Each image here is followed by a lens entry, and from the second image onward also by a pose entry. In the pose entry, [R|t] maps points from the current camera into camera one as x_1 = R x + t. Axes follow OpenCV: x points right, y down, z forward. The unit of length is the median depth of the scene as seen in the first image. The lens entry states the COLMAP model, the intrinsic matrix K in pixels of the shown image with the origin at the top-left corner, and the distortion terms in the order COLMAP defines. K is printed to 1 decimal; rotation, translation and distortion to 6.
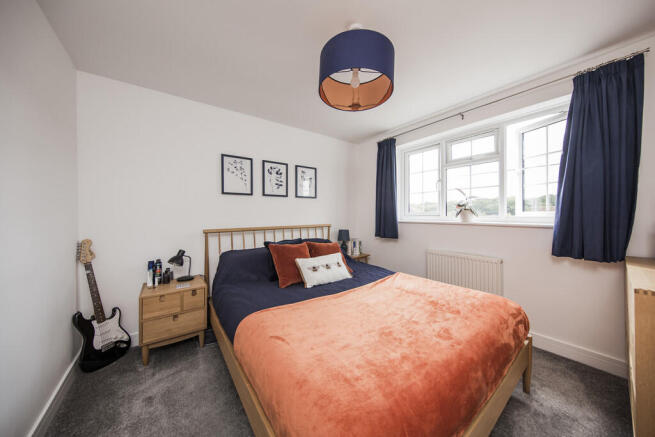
lens RADIAL K [[218.0, 0, 325.2], [0, 218.0, 214.0], [0, 0, 1]] dist [0.002387, 0.000066]
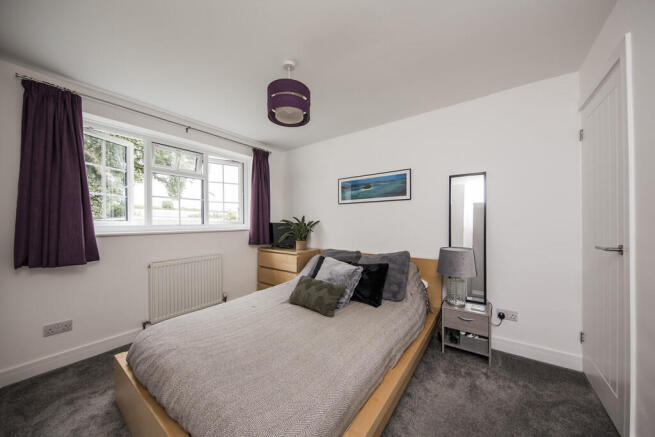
lens RADIAL K [[225.7, 0, 322.8], [0, 225.7, 220.3], [0, 0, 1]] dist [-0.000738, -0.000179]
pose [[-0.288308, 0.005725, 0.957521, -0.503222], [0.001942, 0.999984, -0.005395, -0.003896], [-0.957536, 0.000304, -0.288315, 0.574485]]
